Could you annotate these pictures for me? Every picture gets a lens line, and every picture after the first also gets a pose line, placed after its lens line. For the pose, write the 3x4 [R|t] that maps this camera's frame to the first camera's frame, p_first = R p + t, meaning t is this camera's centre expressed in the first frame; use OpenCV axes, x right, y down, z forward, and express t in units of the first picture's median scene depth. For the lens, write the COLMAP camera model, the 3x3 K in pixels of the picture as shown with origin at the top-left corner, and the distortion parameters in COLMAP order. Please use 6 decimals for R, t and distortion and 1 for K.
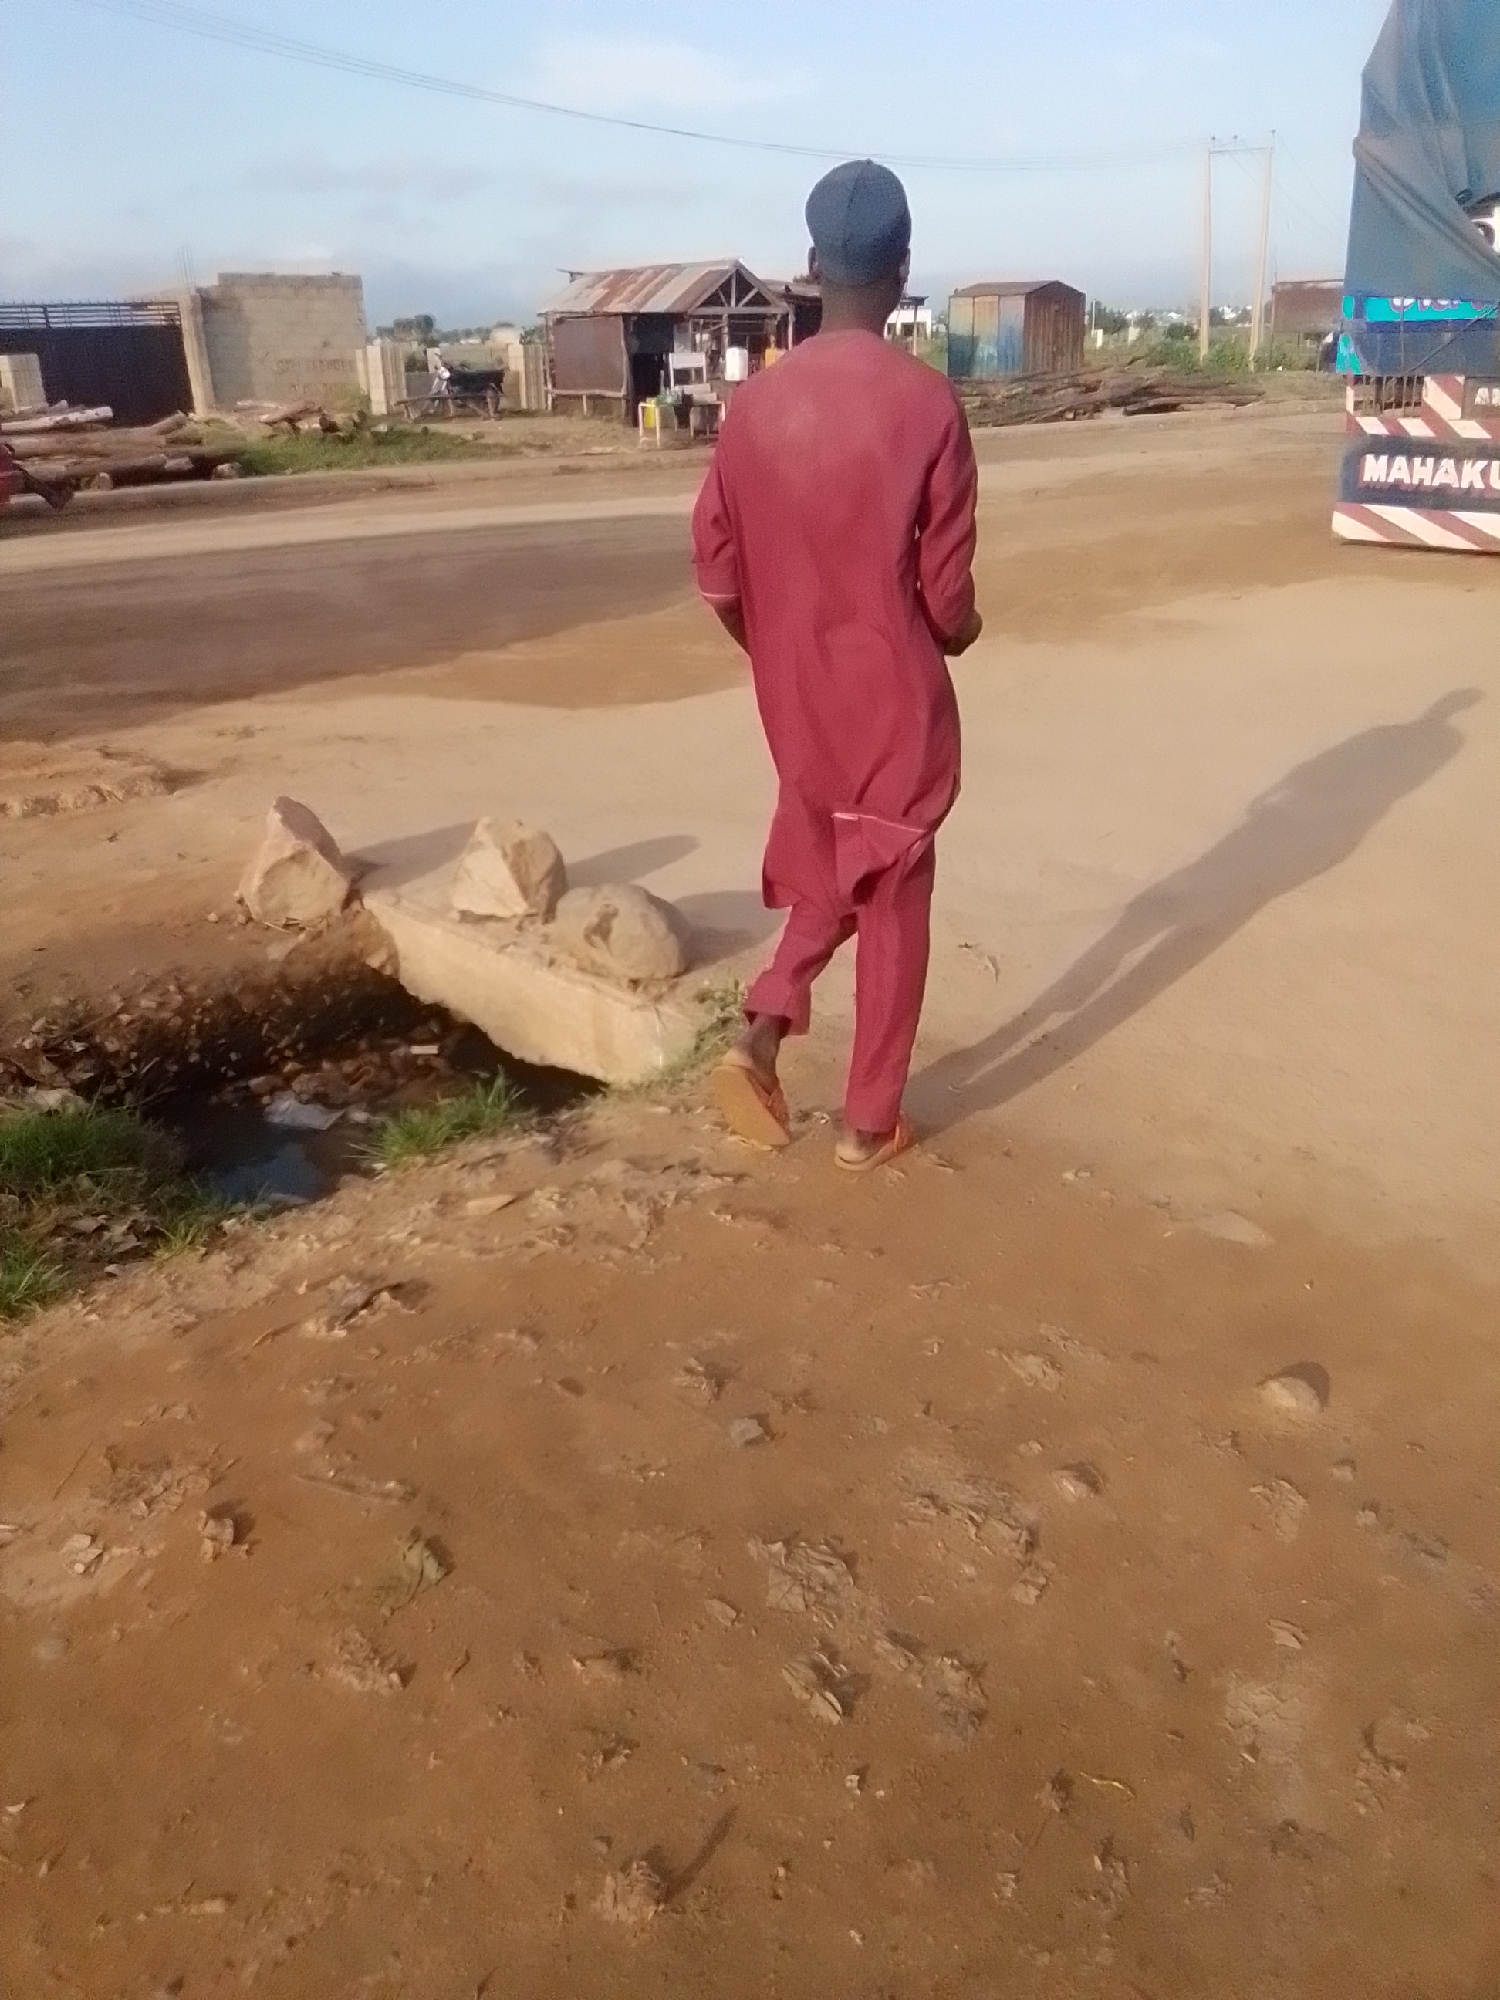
lens RADIAL K [[1610.0, 0, 746.2], [0, 1610.0, 988.6], [0, 0, 1]] dist [0.000839, -0.013809]
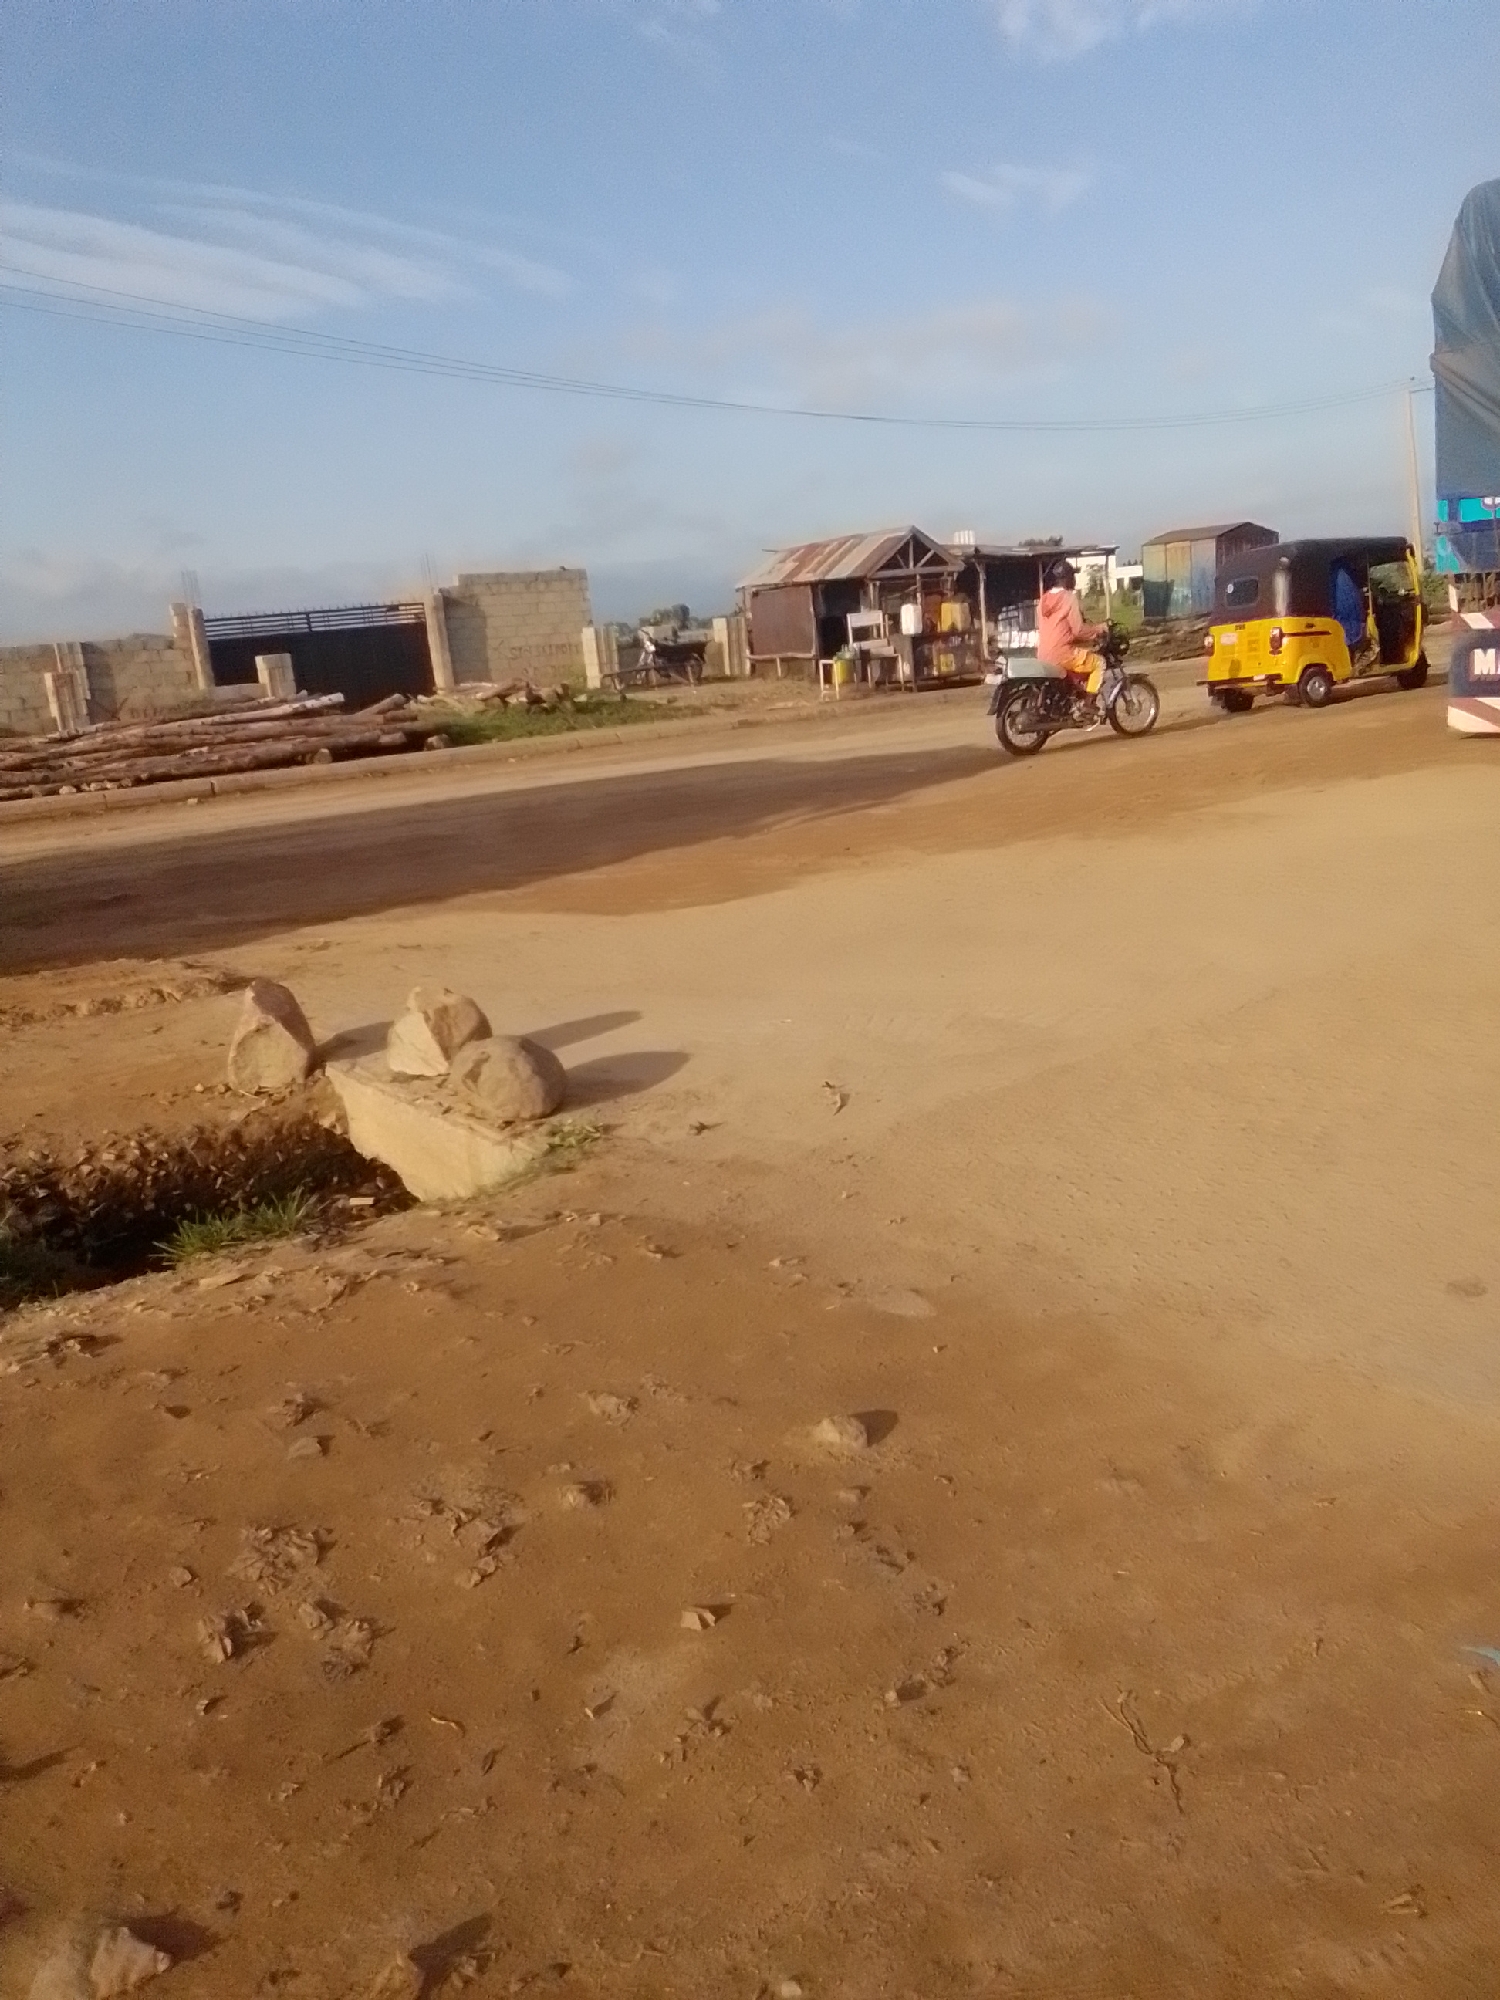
lens RADIAL K [[1610.0, 0, 754.7], [0, 1610.0, 981.8], [0, 0, 1]] dist [0.000839, -0.013809]
pose [[0.986519, -0.036583, -0.159504, 0.102558], [0.010818, 0.987139, -0.159496, 0.029068], [0.163287, 0.155621, 0.974228, -0.015355]]
